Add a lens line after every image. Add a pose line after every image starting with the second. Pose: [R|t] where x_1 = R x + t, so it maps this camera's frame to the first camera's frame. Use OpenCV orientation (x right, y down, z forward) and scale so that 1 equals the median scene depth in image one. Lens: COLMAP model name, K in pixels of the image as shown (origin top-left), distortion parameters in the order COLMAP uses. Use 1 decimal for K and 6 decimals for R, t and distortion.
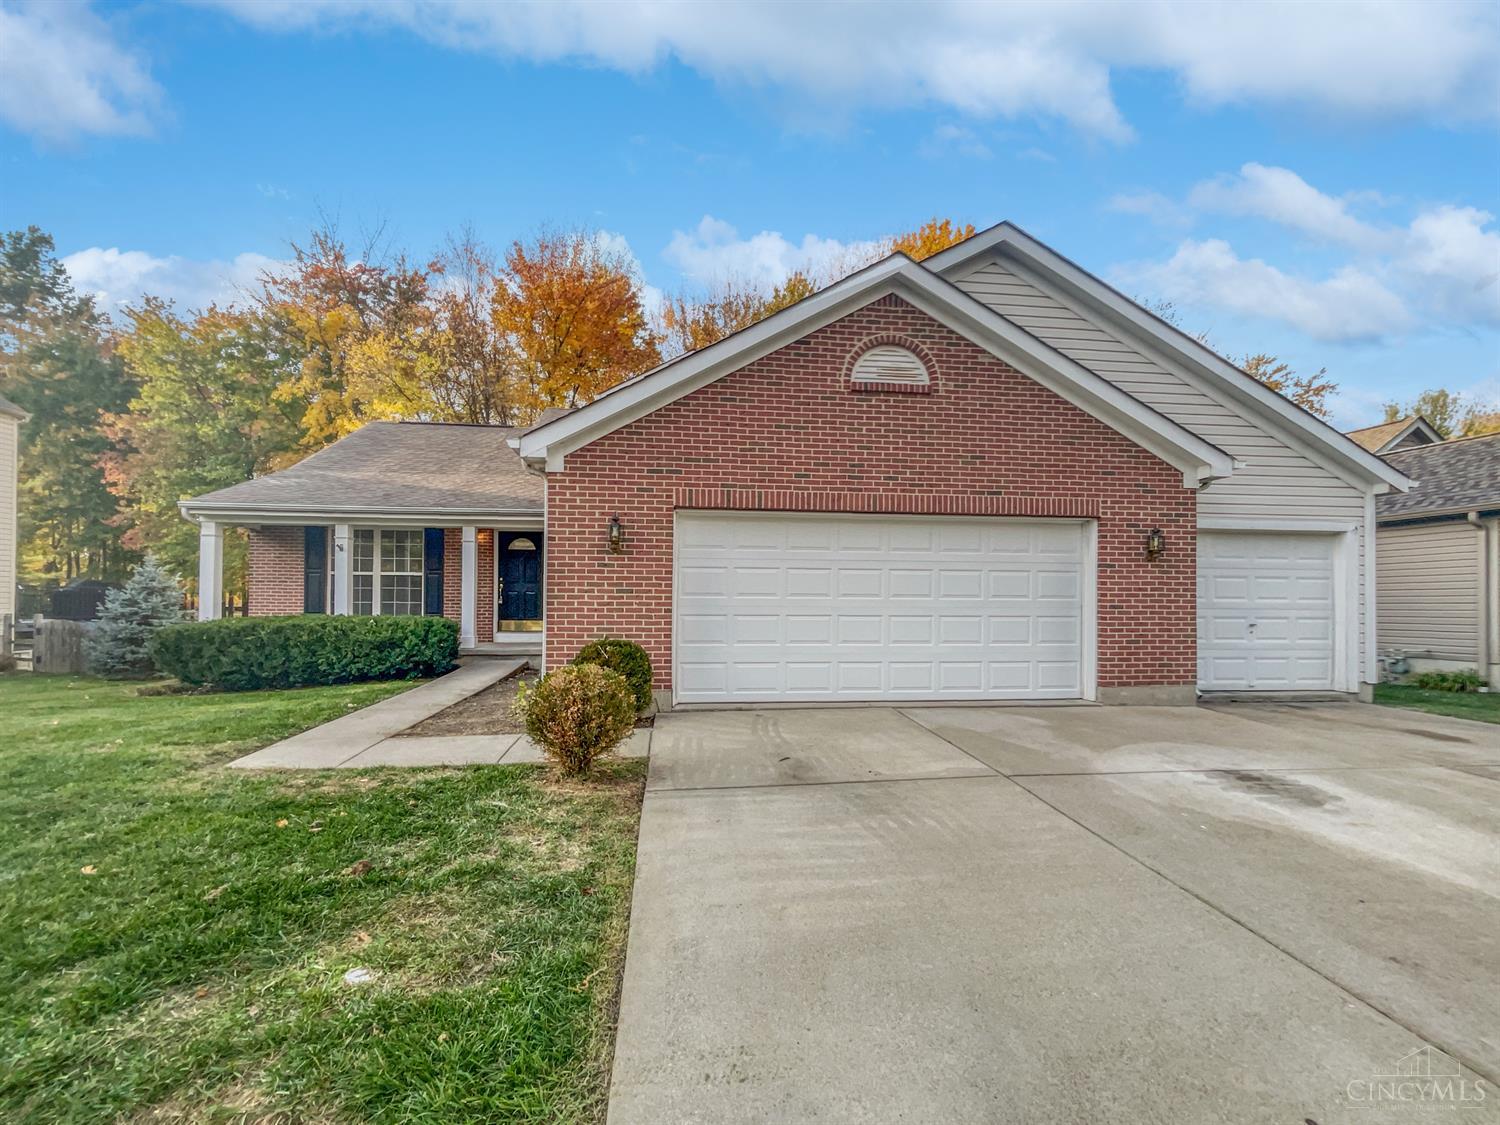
lens RADIAL K [[652.4, 0, 764.3], [0, 652.4, 598.9], [0, 0, 1]] dist [-0.003286, 0.002512]
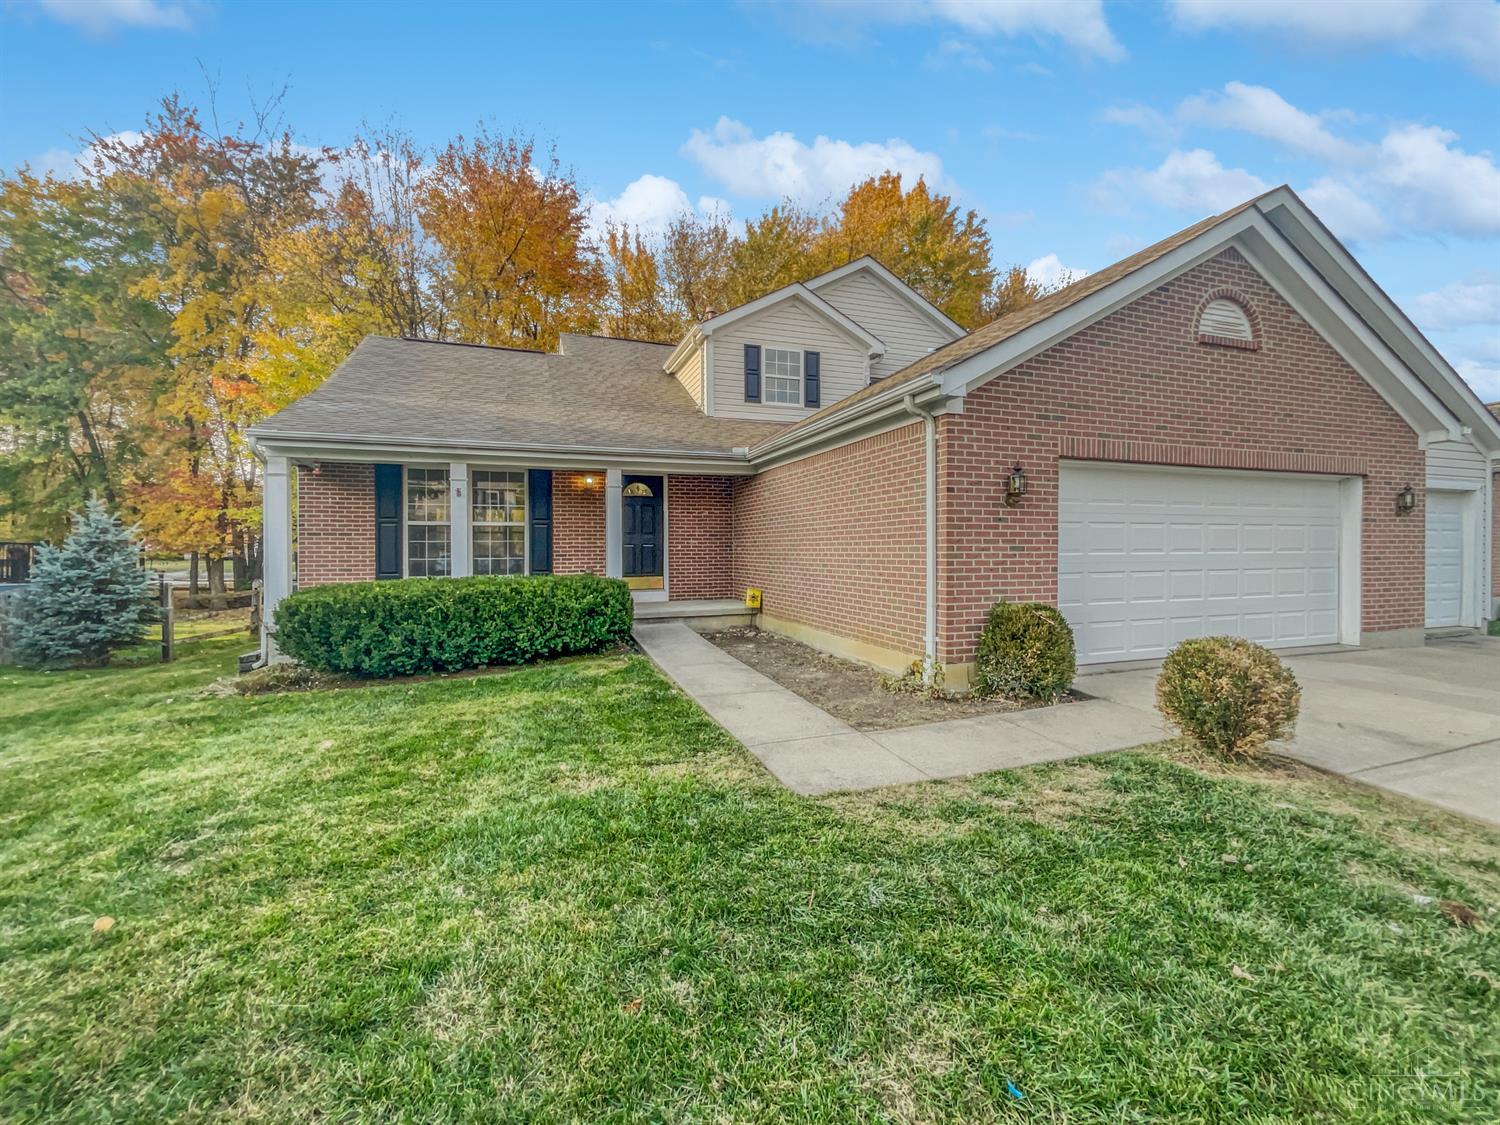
lens RADIAL K [[652.4, 0, 748.4], [0, 652.4, 555.6], [0, 0, 1]] dist [-0.003286, 0.002512]
pose [[0.971158, -0.011603, 0.238155, -0.707901], [0.007071, 0.999777, 0.019876, -0.020187], [-0.238333, -0.017619, 0.971024, 0.186293]]
